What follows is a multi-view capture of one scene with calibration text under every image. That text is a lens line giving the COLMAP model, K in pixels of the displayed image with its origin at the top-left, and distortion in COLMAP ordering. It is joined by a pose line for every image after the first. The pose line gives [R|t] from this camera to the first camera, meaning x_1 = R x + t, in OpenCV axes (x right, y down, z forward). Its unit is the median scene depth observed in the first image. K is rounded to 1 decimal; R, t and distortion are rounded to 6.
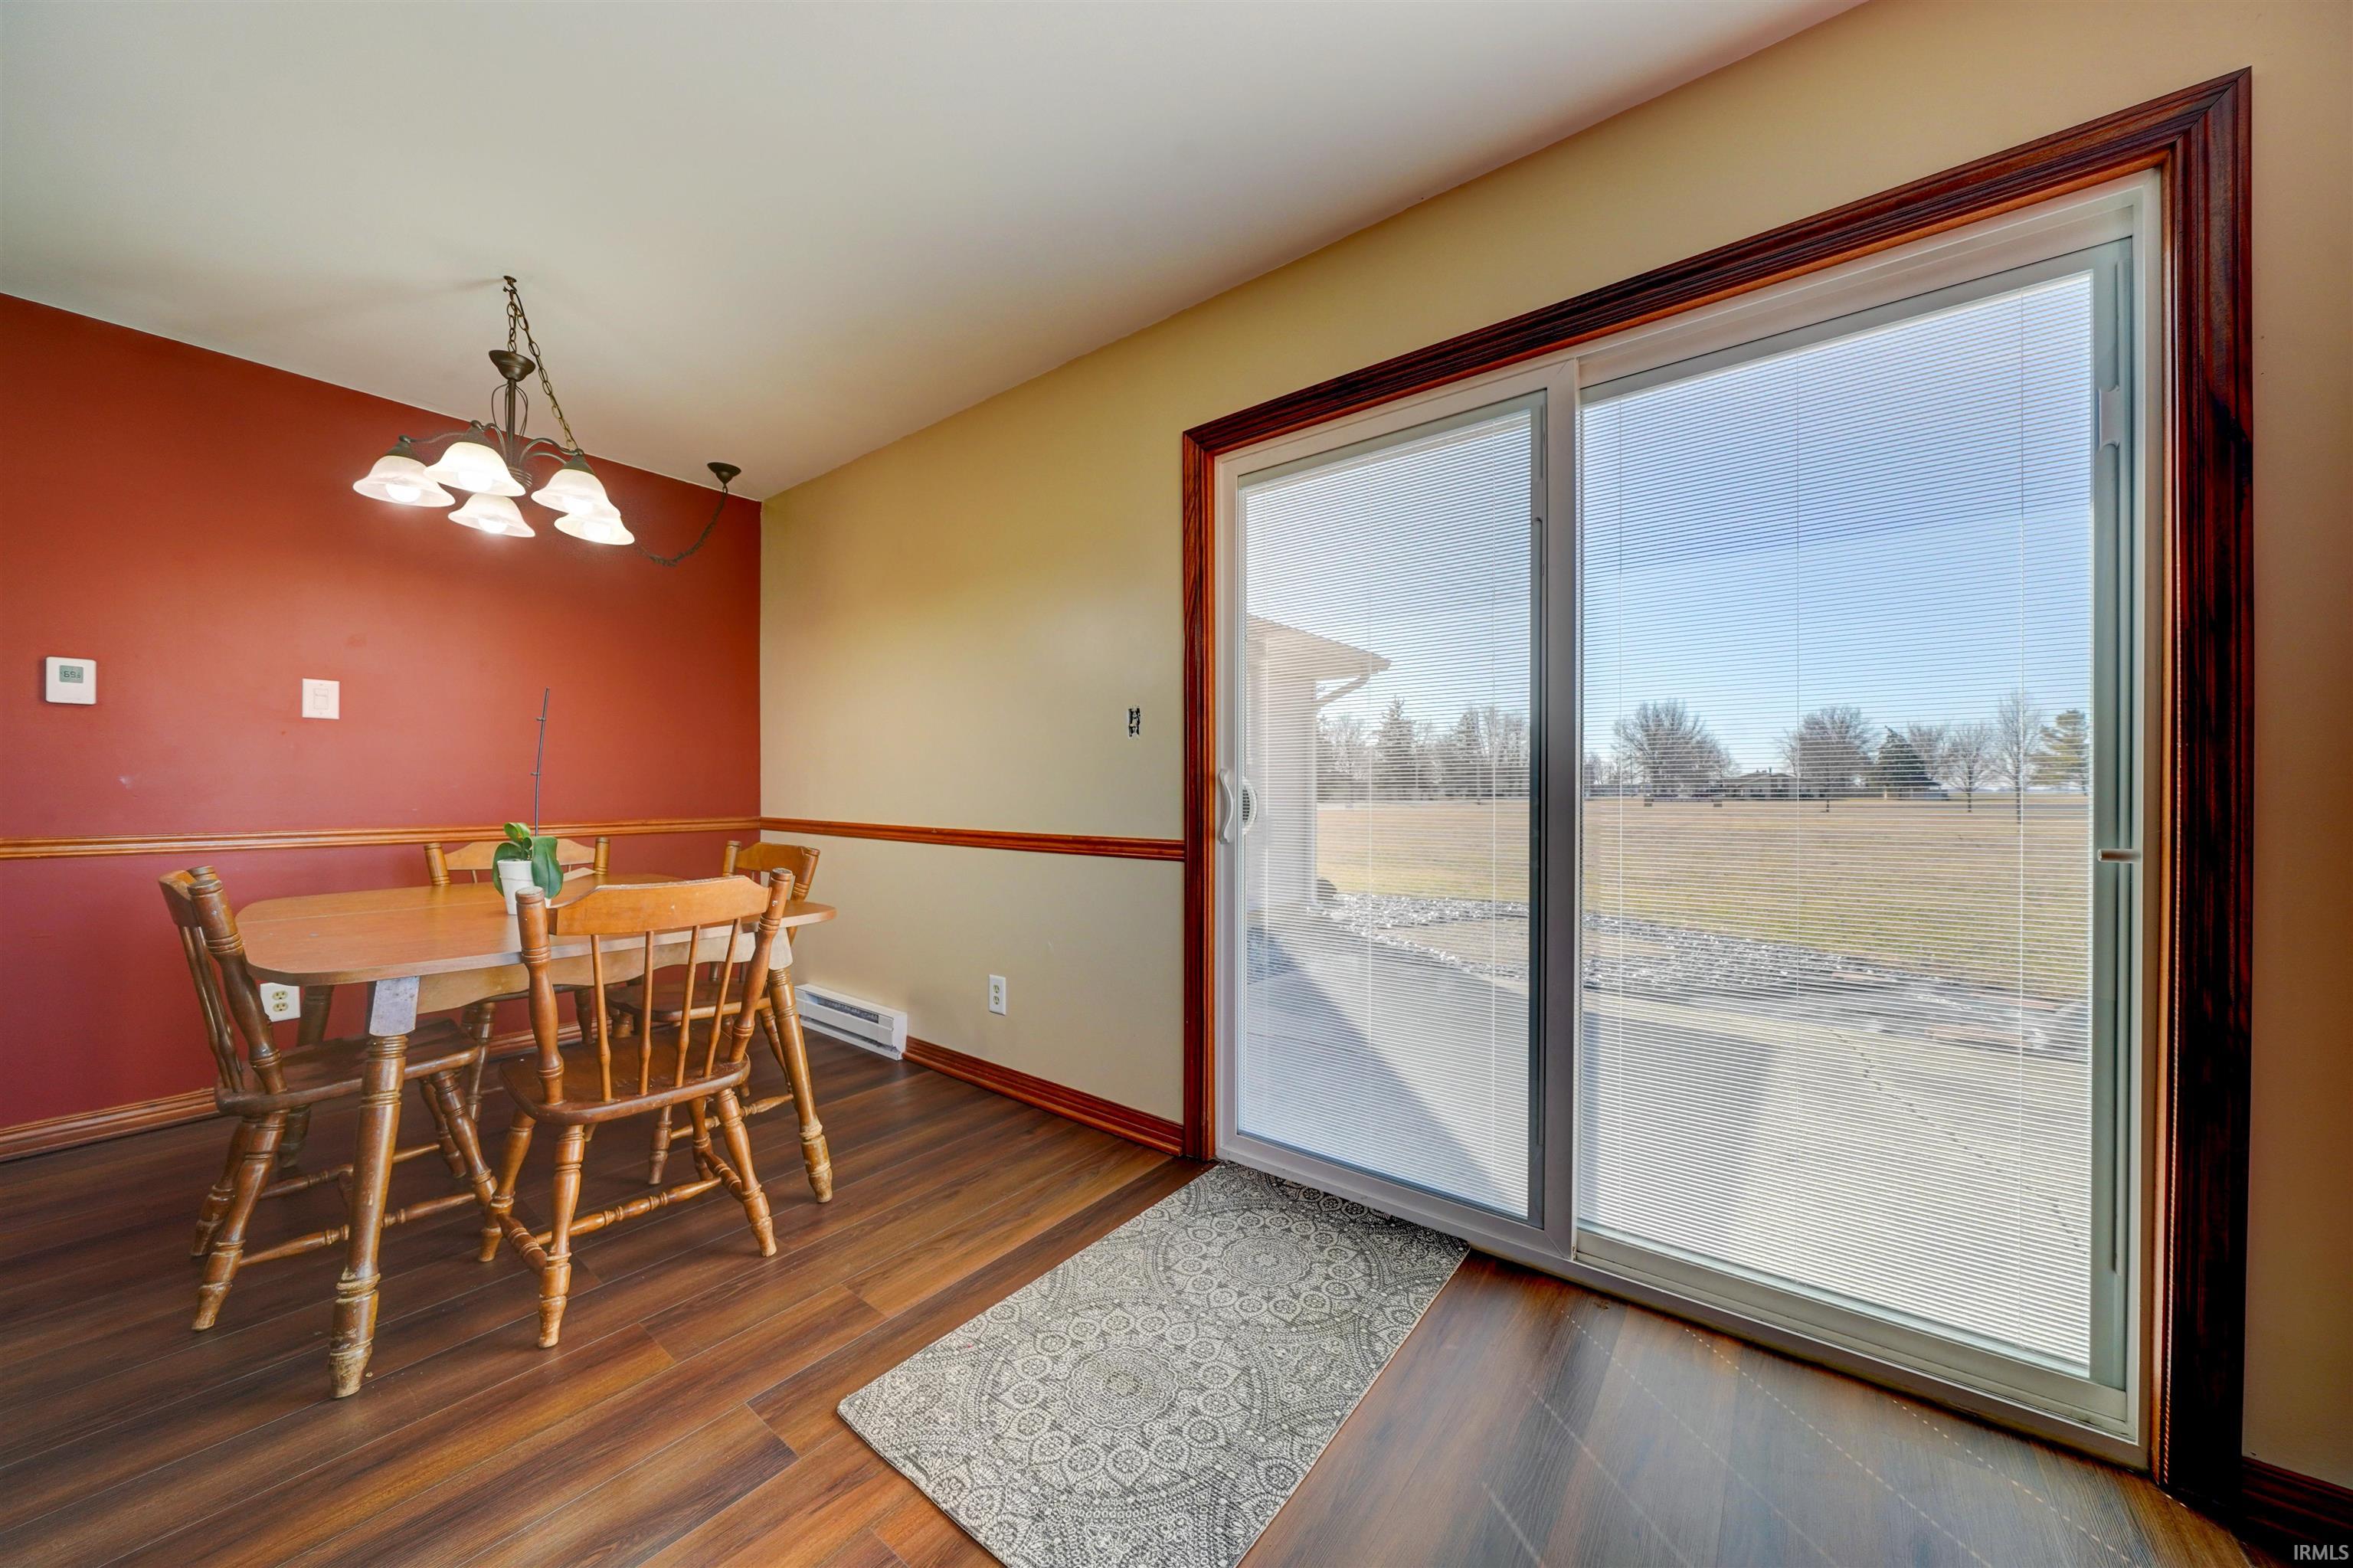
lens RADIAL K [[811.4, 0, 1179.2], [0, 811.4, 798.8], [0, 0, 1]] dist [-0.000928, 0.000103]
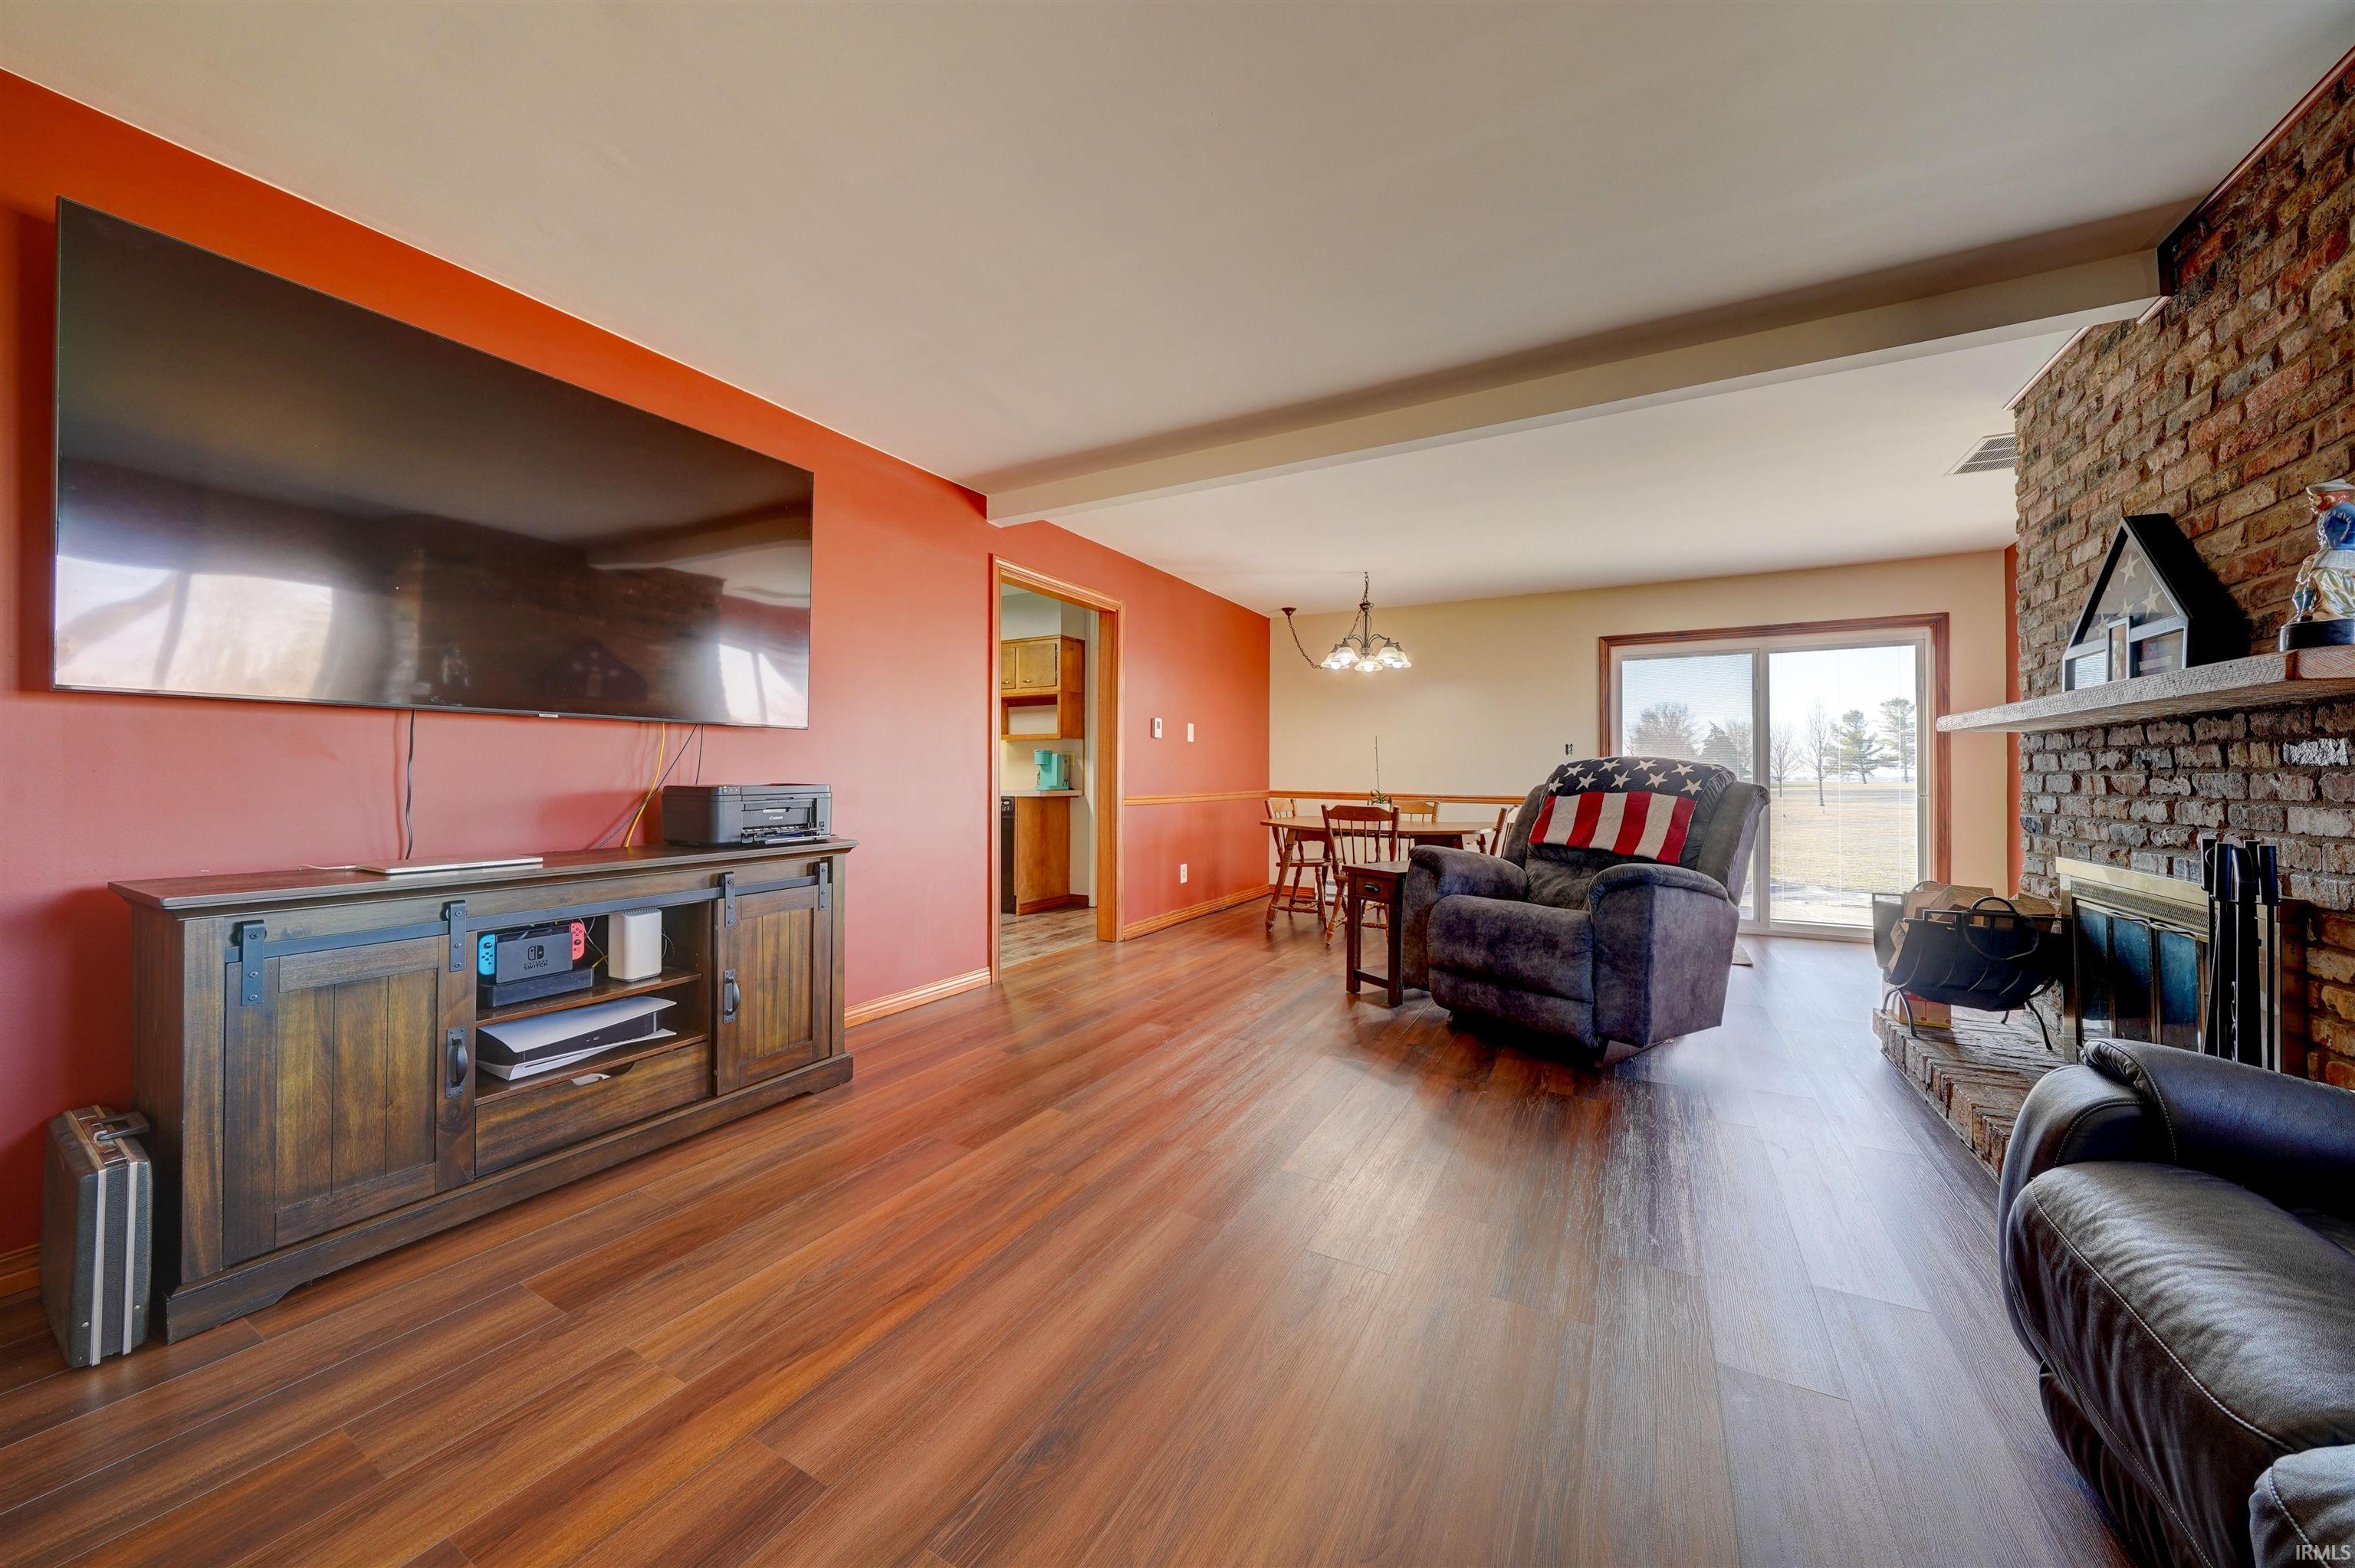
lens RADIAL K [[819.6, 0, 1171.5], [0, 819.6, 783.4], [0, 0, 1]] dist [-0.002966, -0.000200]
pose [[0.990098, 0.003710, 0.140326, -1.269277], [-0.003682, 0.999993, -0.000454, 0.006954], [-0.140327, -0.000067, 0.990105, -1.011137]]
